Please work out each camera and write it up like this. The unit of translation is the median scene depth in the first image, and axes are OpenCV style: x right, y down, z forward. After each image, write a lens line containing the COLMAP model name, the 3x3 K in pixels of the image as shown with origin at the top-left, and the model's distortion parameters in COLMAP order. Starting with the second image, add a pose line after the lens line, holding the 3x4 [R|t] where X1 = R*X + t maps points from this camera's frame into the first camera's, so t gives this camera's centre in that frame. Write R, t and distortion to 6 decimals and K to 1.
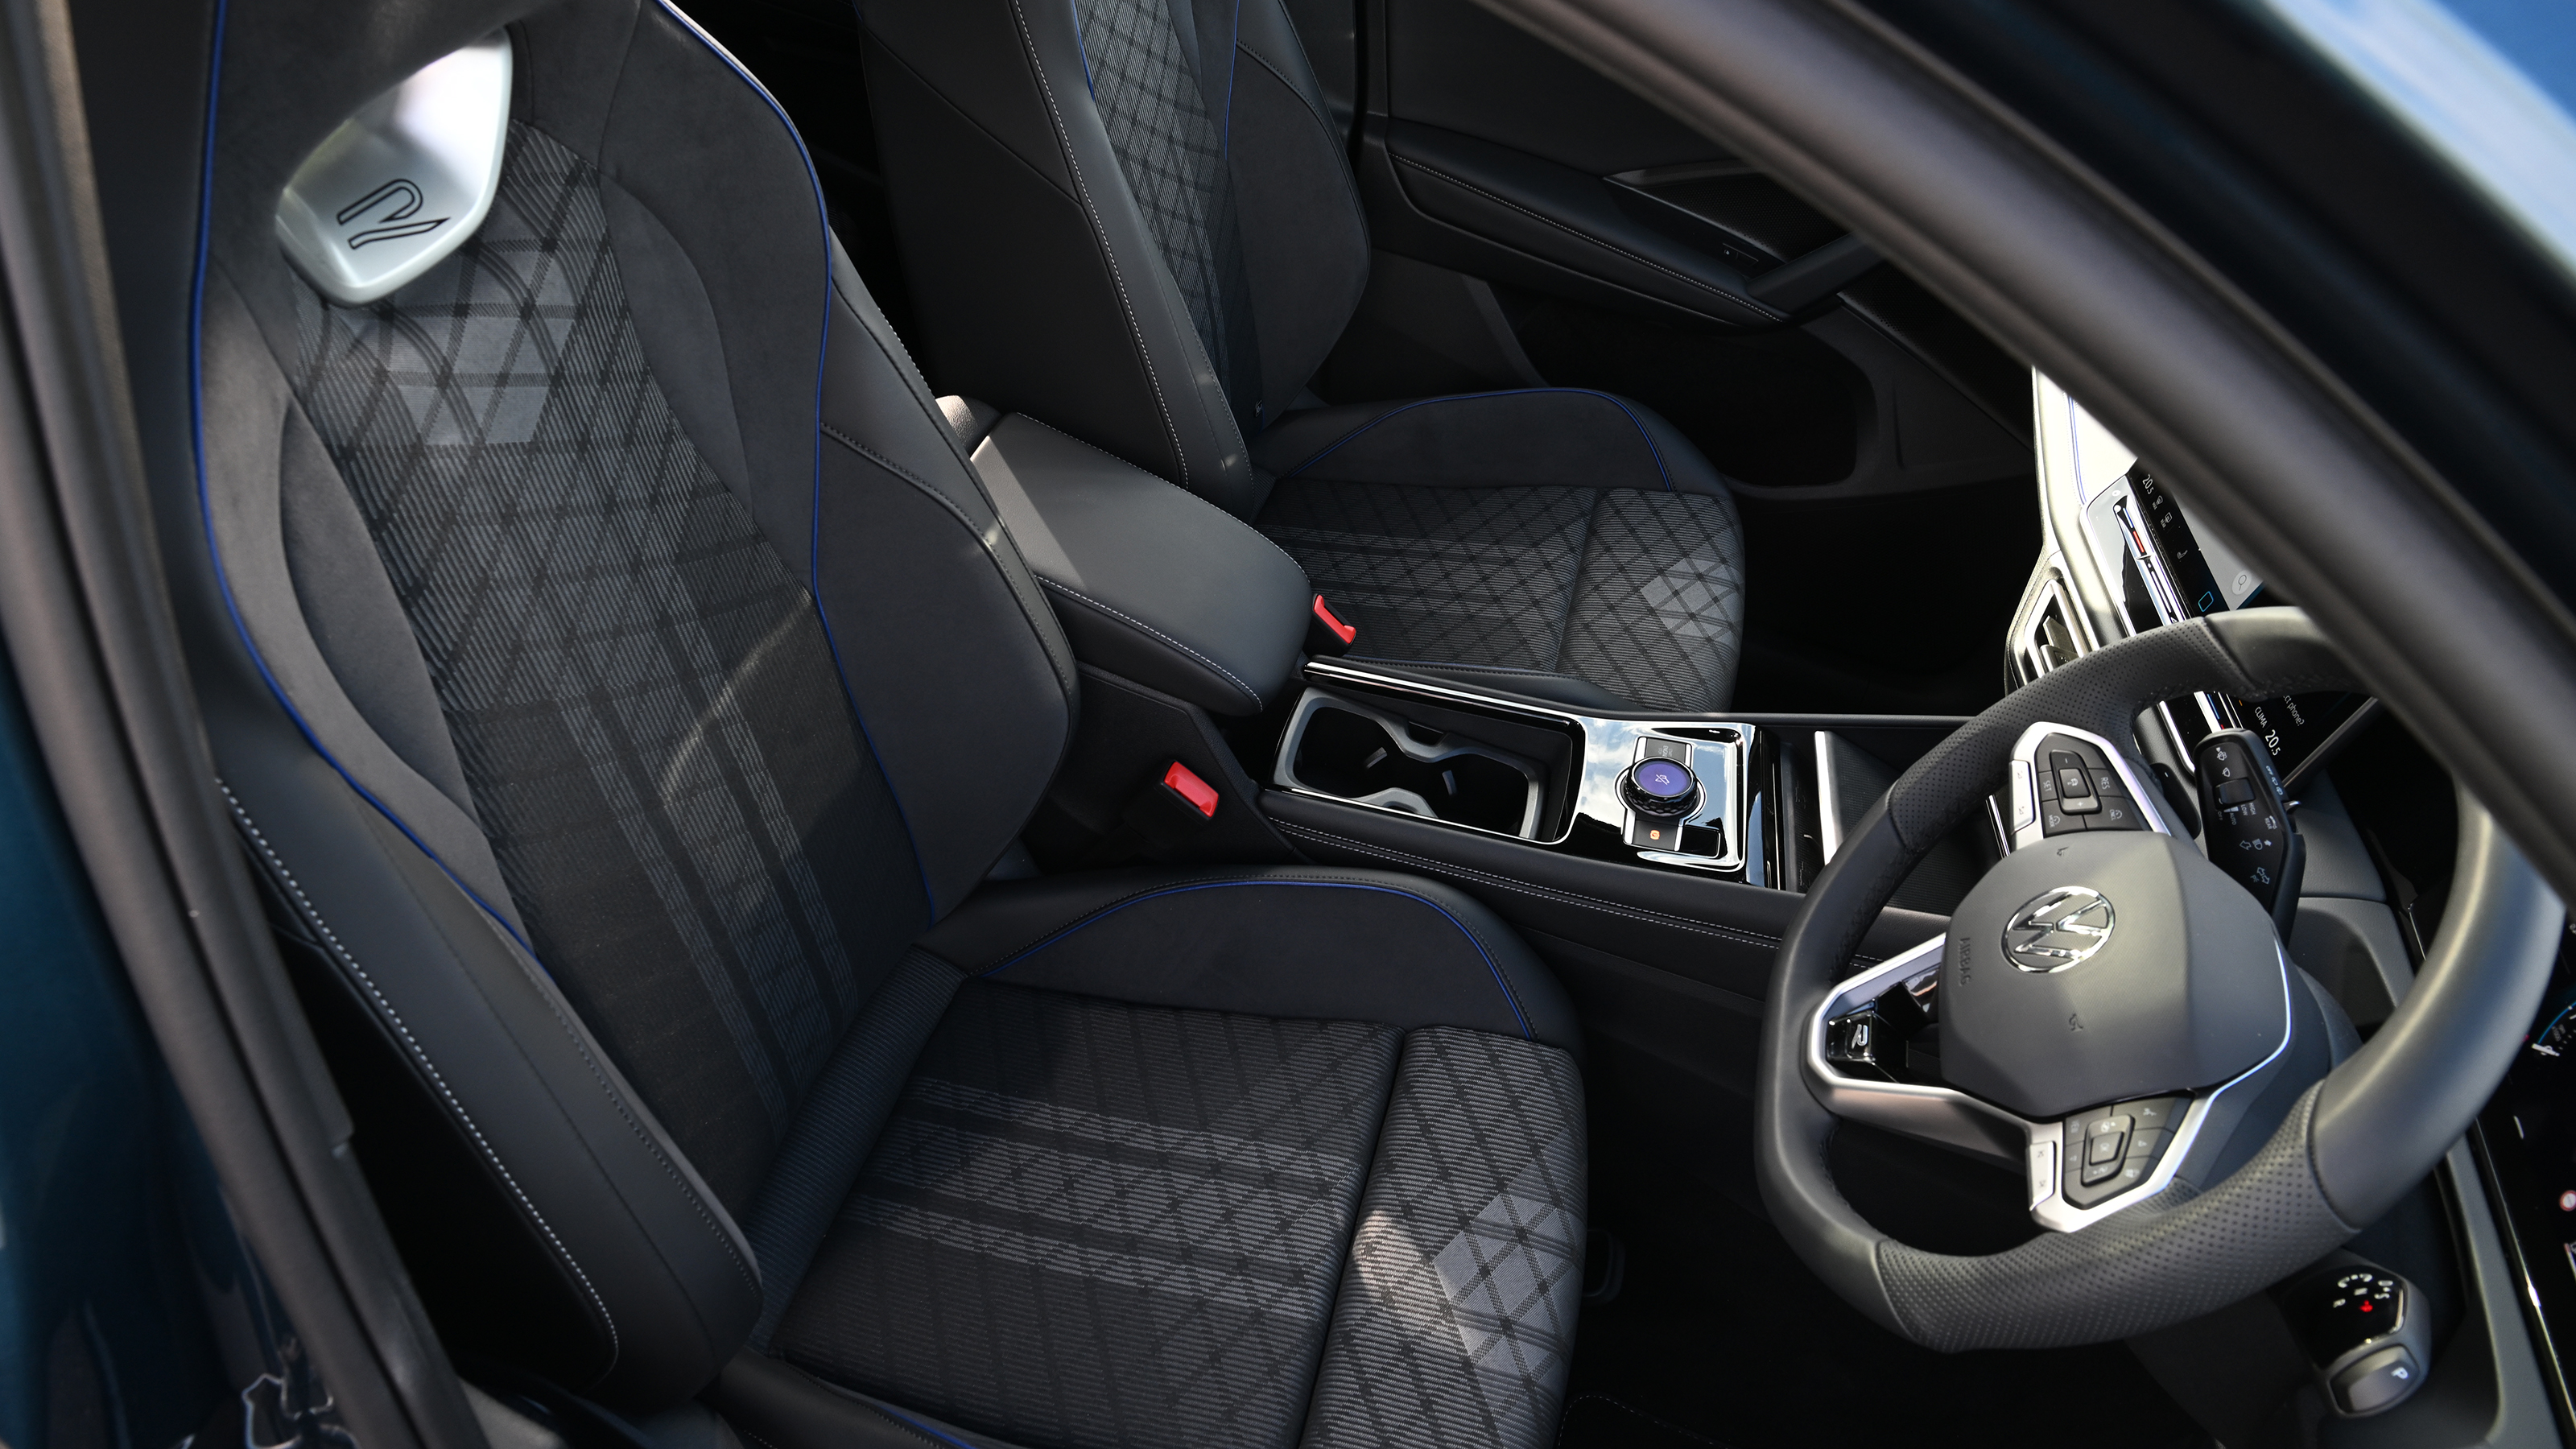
lens RADIAL K [[1822.7, 0, 1288.0], [0, 1822.7, 724.5], [0, 0, 1]] dist [-0.001093, 0.001705]
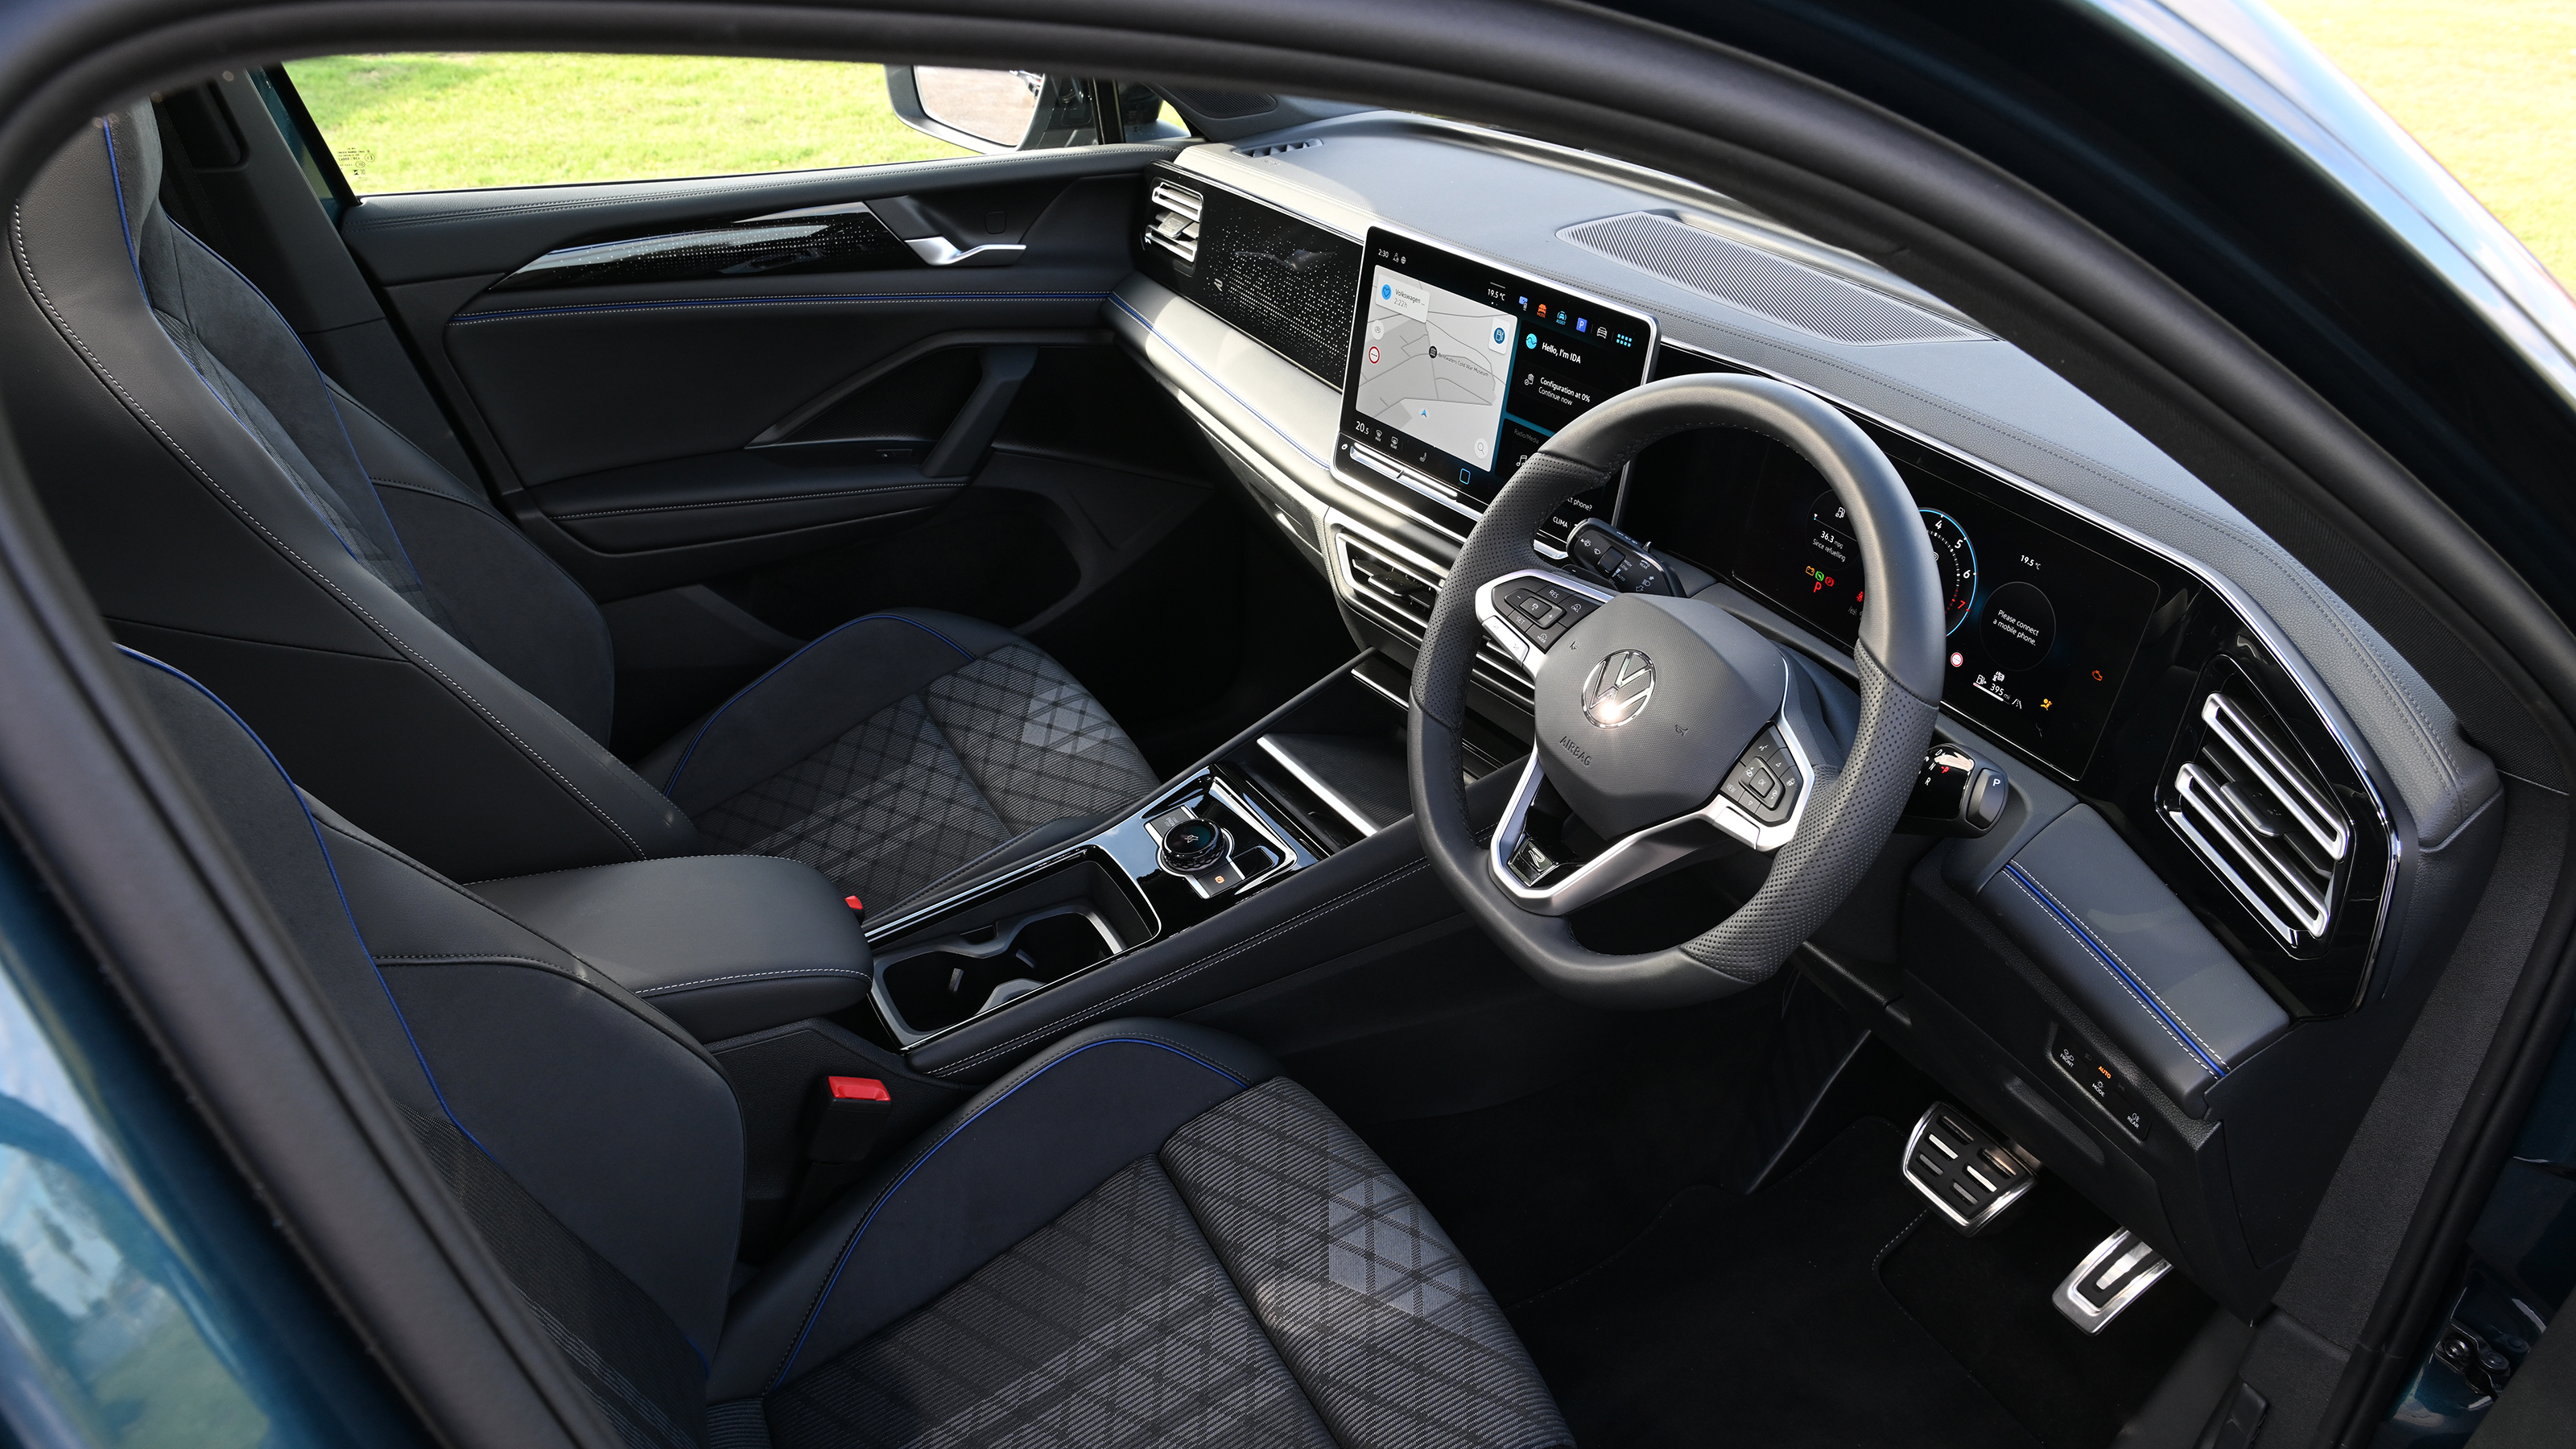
lens RADIAL K [[1854.2, 0, 1287.6], [0, 1854.2, 820.1], [0, 0, 1]] dist [0.003079, 0.000224]
pose [[0.711861, -0.521551, 0.470360, -0.288815], [0.562303, 0.824510, 0.063233, -0.018712], [-0.420796, 0.219472, 0.880206, -0.036166]]
